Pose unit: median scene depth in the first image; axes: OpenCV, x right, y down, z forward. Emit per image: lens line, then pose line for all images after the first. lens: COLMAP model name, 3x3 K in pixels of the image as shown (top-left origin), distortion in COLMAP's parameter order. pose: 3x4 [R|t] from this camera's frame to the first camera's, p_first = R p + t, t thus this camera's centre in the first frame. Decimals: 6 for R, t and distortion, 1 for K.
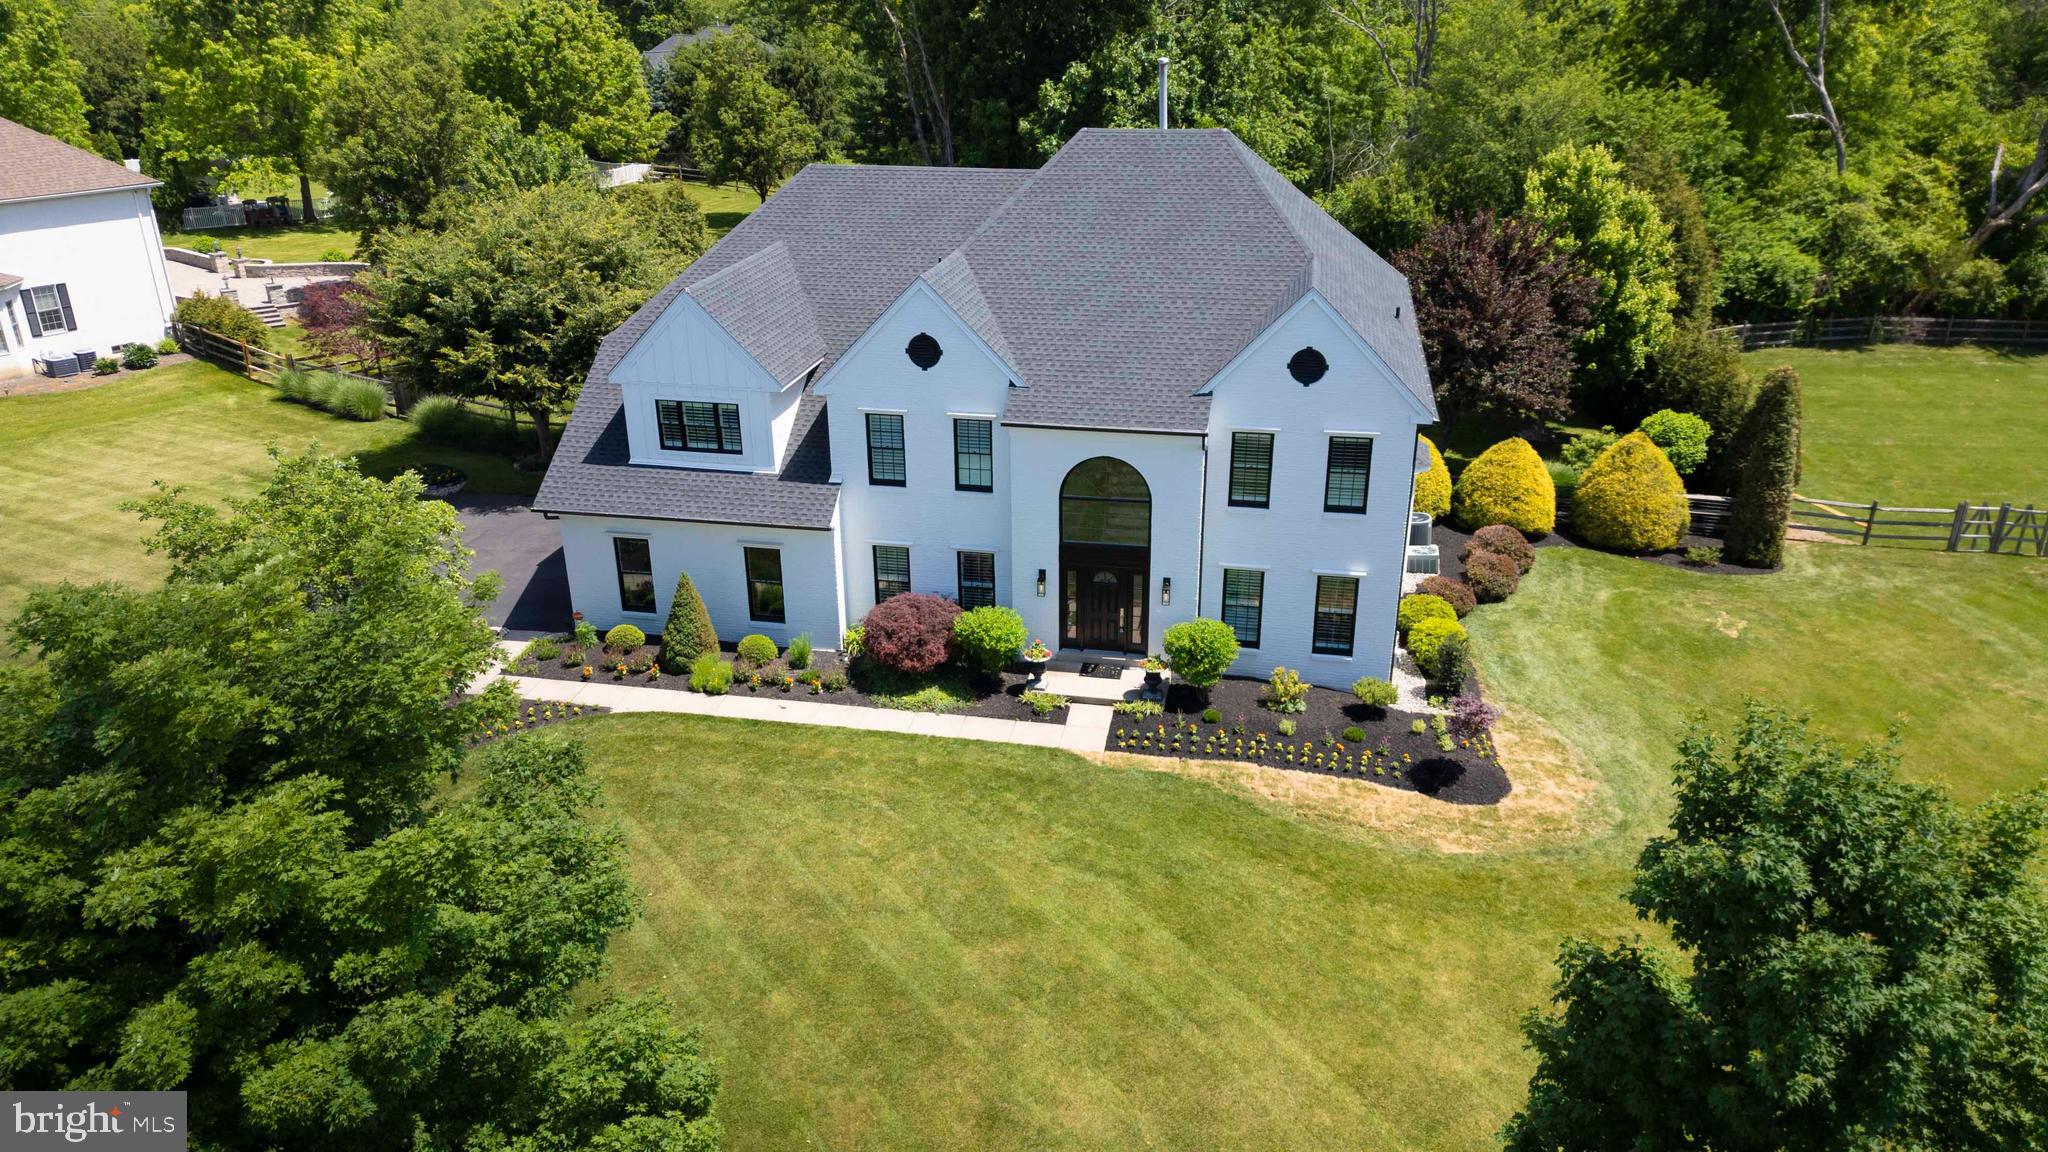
lens RADIAL K [[1427.1, 0, 1026.0], [0, 1427.1, 580.6], [0, 0, 1]] dist [0.081878, -0.087799]
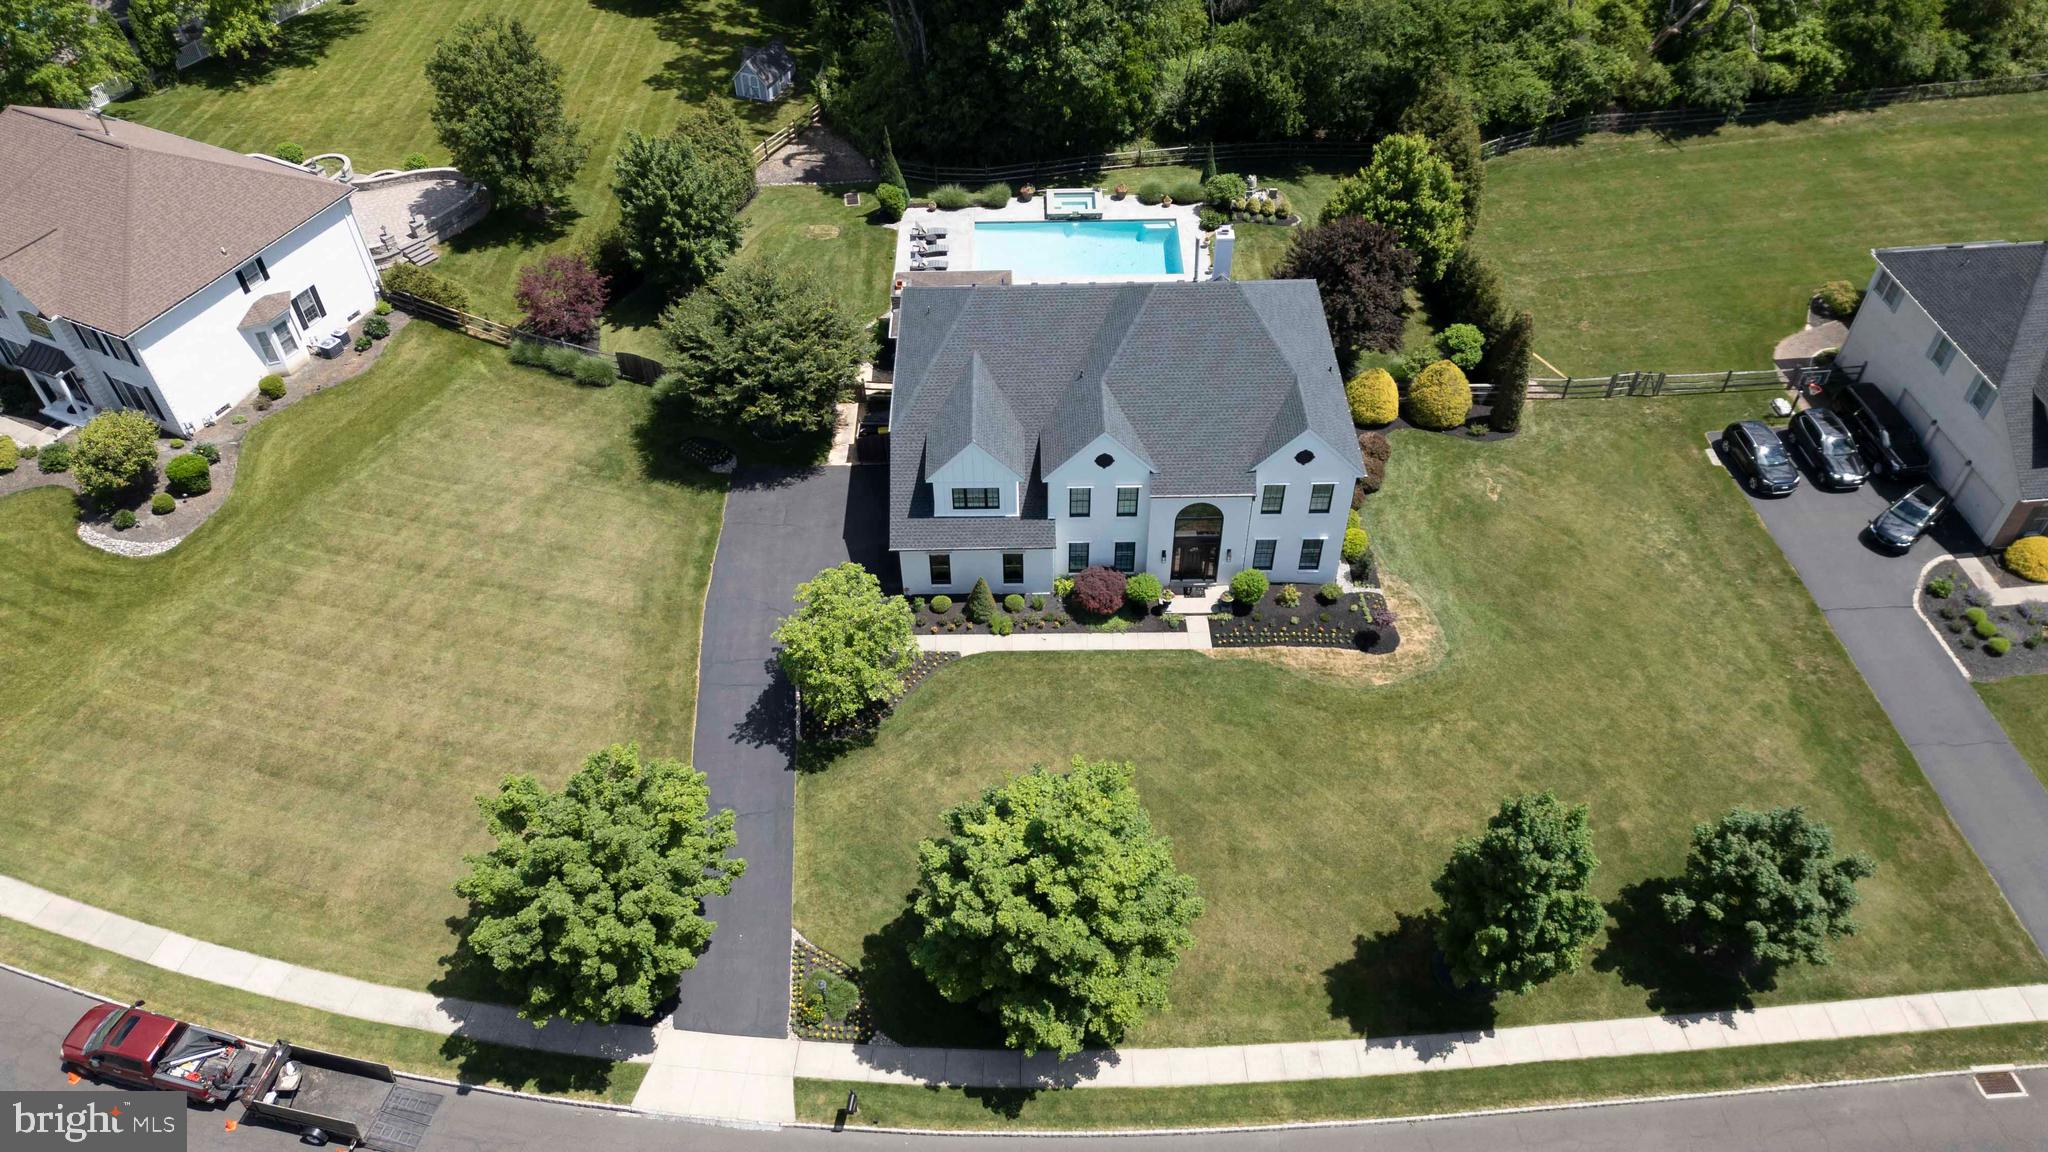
lens RADIAL K [[1427.1, 0, 1026.0], [0, 1427.1, 580.6], [0, 0, 1]] dist [0.081878, -0.087799]
pose [[0.979651, -0.145909, 0.137819, -0.443188], [0.084434, 0.922549, 0.376530, -0.711541], [-0.182084, -0.357232, 0.916095, -0.747215]]
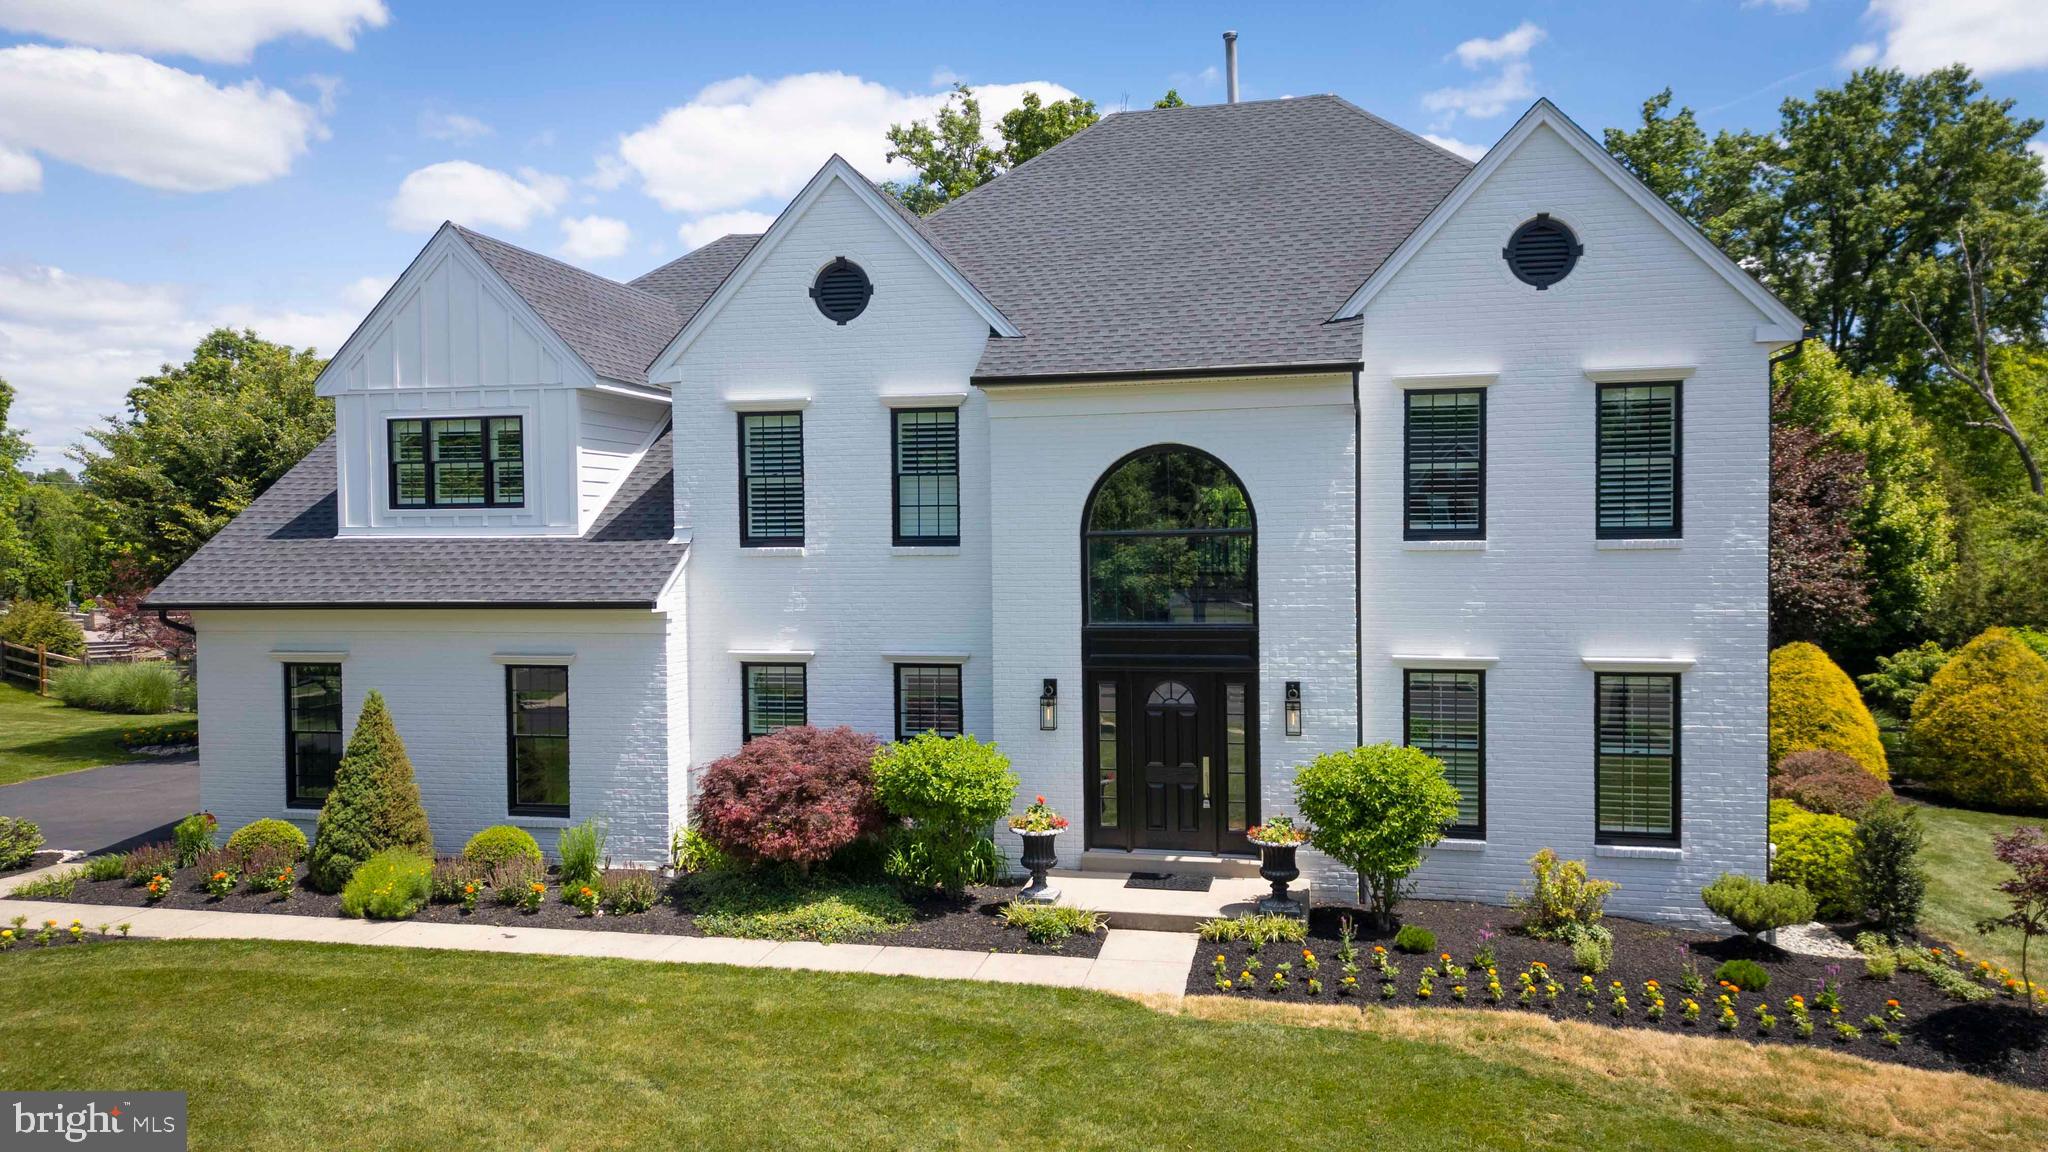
lens RADIAL K [[1431.5, 0, 1025.9], [0, 1431.5, 580.5], [0, 0, 1]] dist [0.067639, -0.069872]
pose [[0.999590, -0.002957, -0.028495, 0.017534], [-0.007720, 0.930059, -0.367330, 0.151364], [0.027588, 0.367400, 0.929654, 0.497151]]
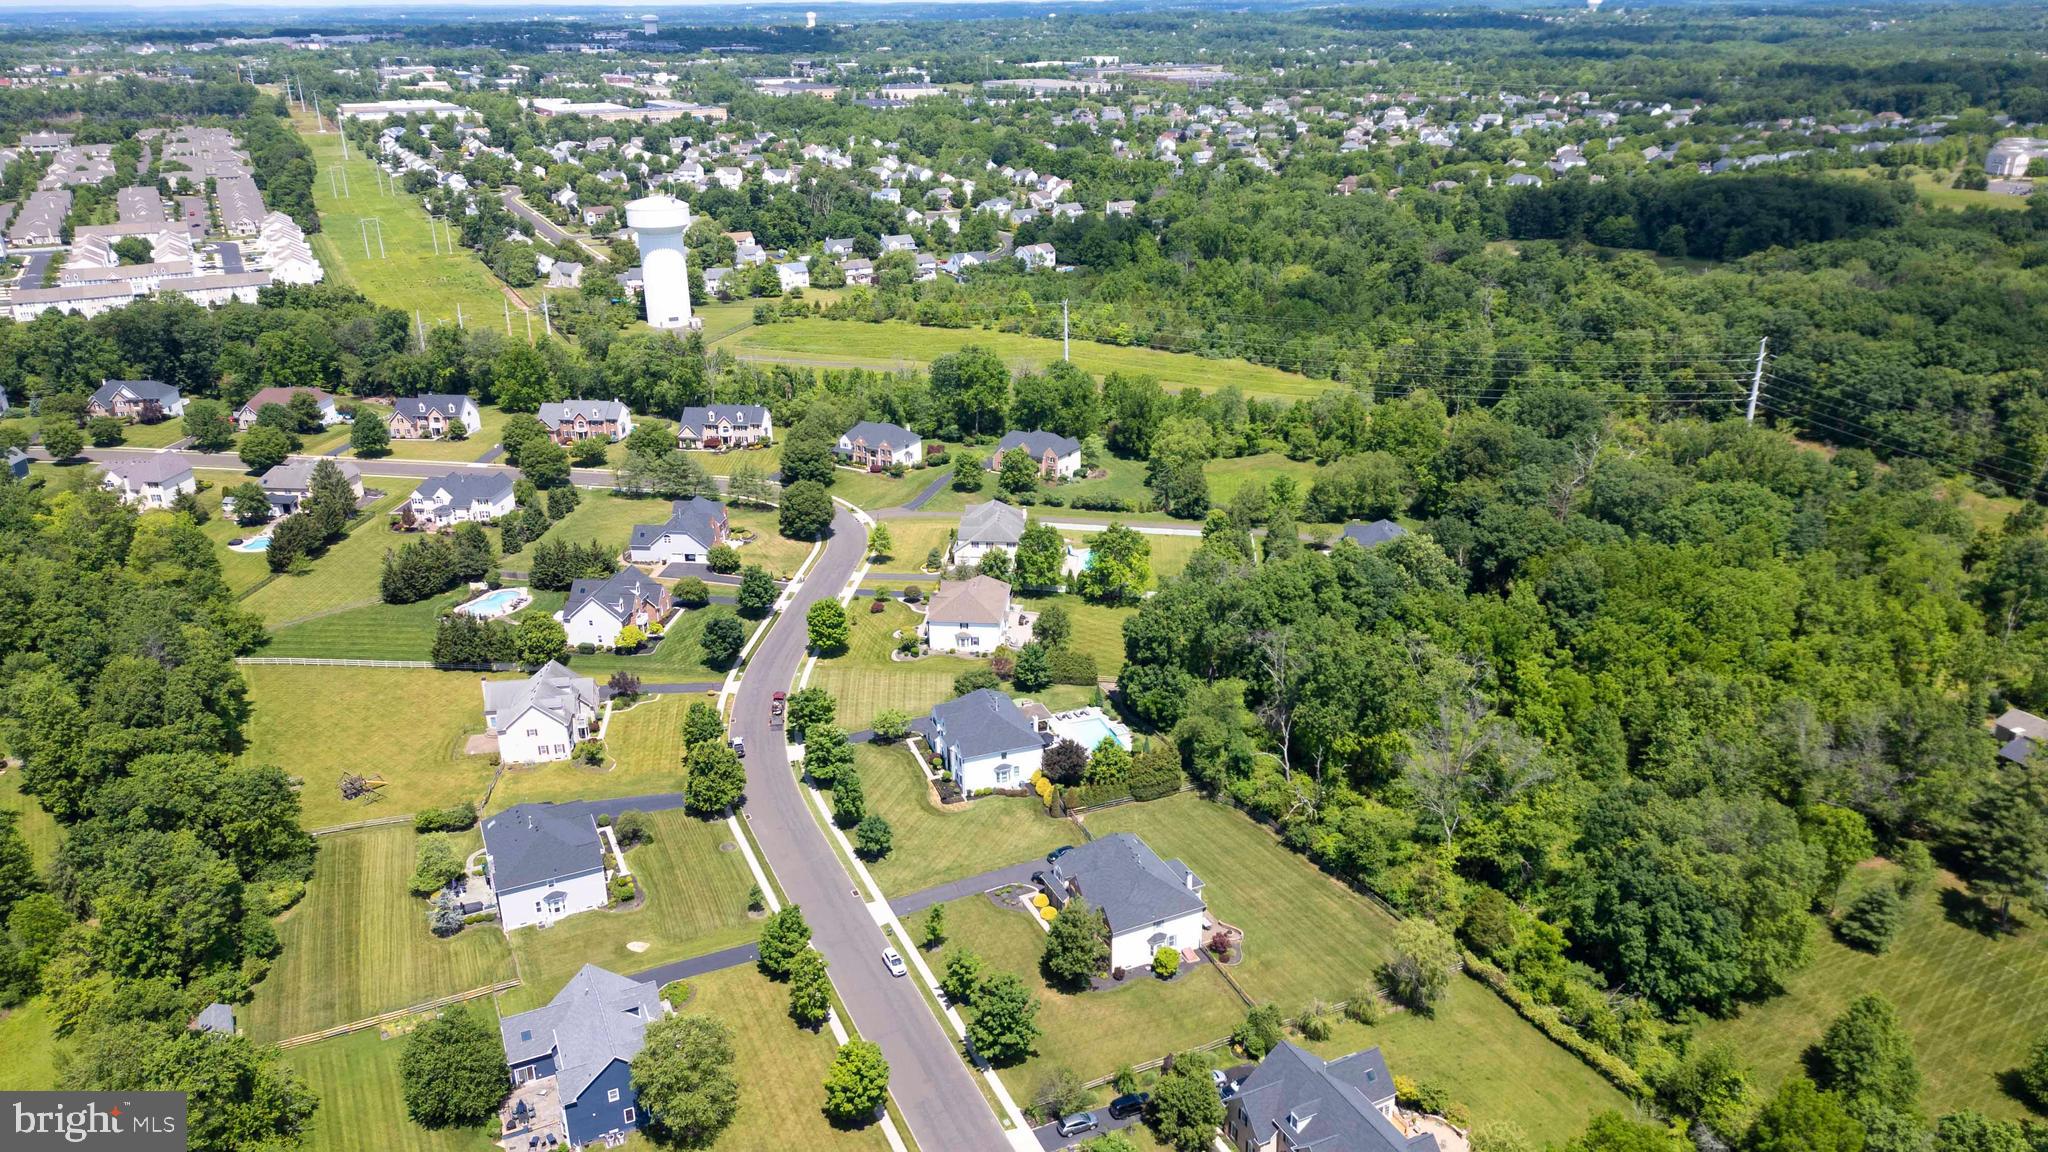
lens RADIAL K [[1433.2, 0, 1023.3], [0, 1433.2, 574.0], [0, 0, 1]] dist [0.066585, -0.070548]
pose [[0.518745, 0.317559, -0.793763, 5.807299], [-0.333940, 0.929961, 0.153809, -2.167946], [0.787012, 0.185281, 0.588458, -3.234238]]
